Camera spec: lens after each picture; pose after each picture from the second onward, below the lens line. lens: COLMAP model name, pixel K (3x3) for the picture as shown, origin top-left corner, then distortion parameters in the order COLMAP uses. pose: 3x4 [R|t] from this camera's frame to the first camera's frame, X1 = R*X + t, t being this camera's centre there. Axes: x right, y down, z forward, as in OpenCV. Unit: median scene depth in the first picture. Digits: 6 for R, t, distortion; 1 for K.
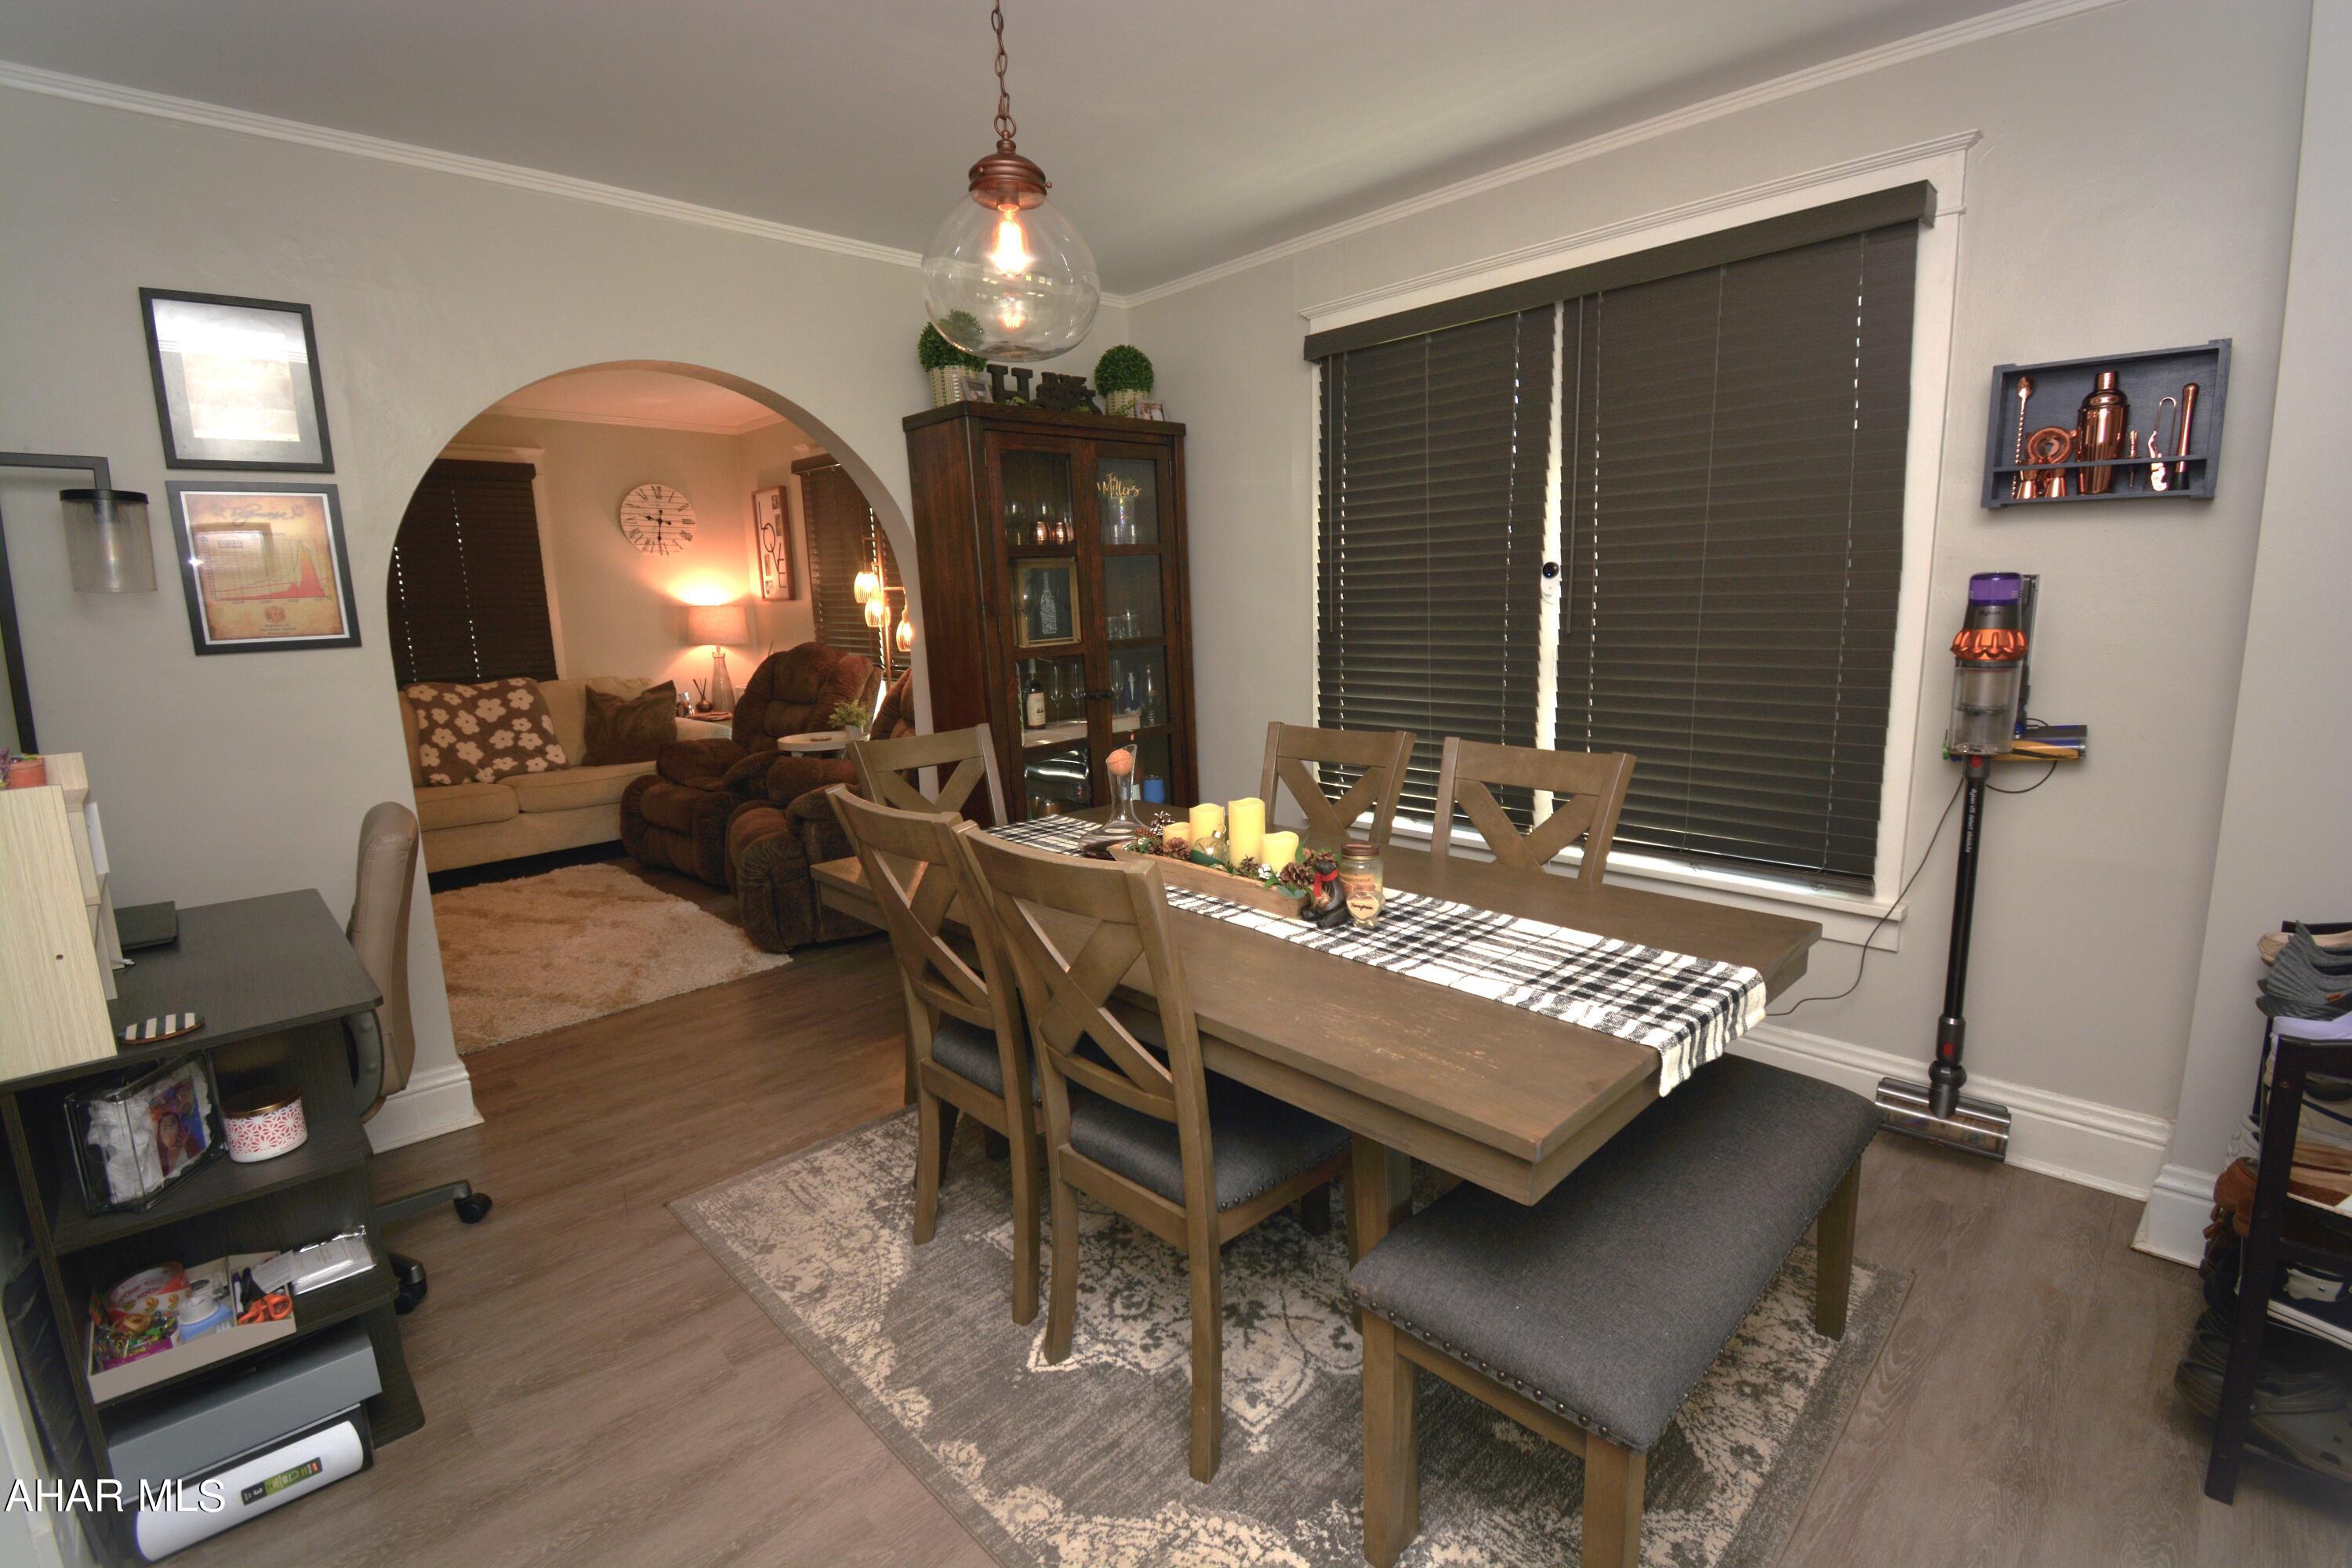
lens RADIAL K [[1047.3, 0, 1193.7], [0, 1047.3, 770.3], [0, 0, 1]] dist [-0.003236, -0.010526]
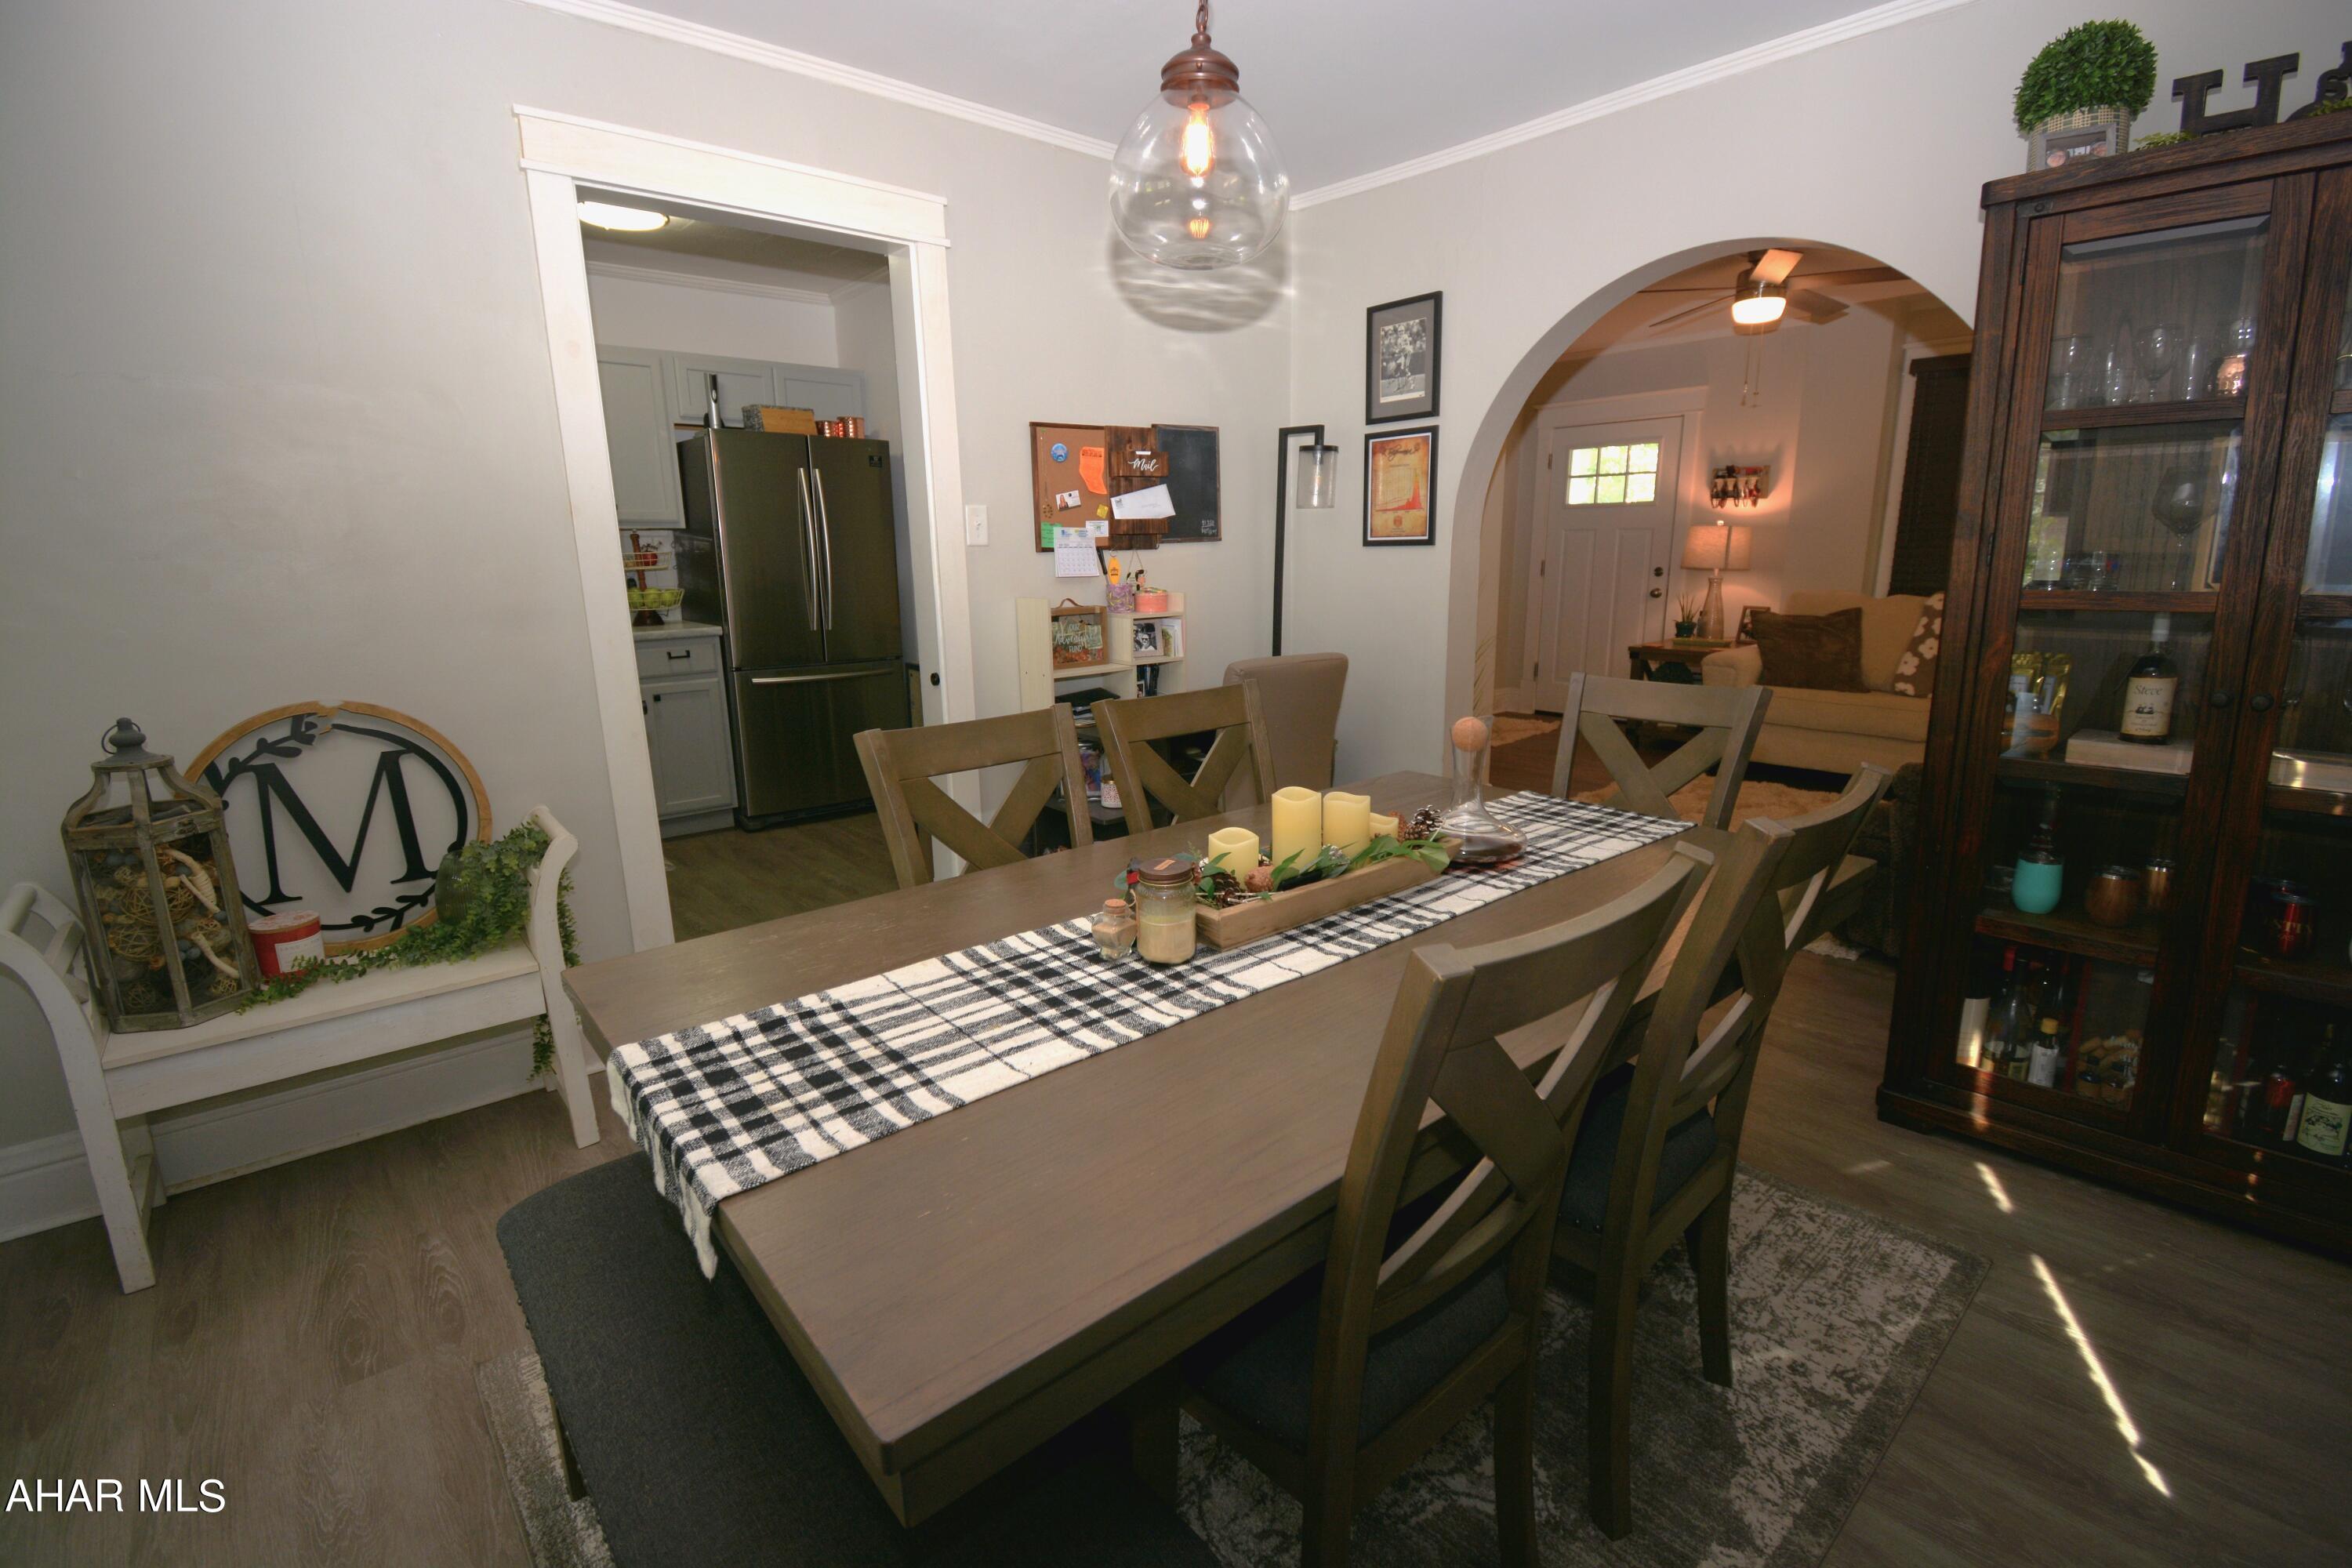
lens RADIAL K [[1047.3, 0, 1187.8], [0, 1047.3, 777.8], [0, 0, 1]] dist [-0.003236, -0.010526]
pose [[-0.068020, 0.247557, -0.966483, 0.925627], [-0.148546, 0.955416, 0.255176, -0.190902], [0.986563, 0.160924, -0.028214, 1.125086]]
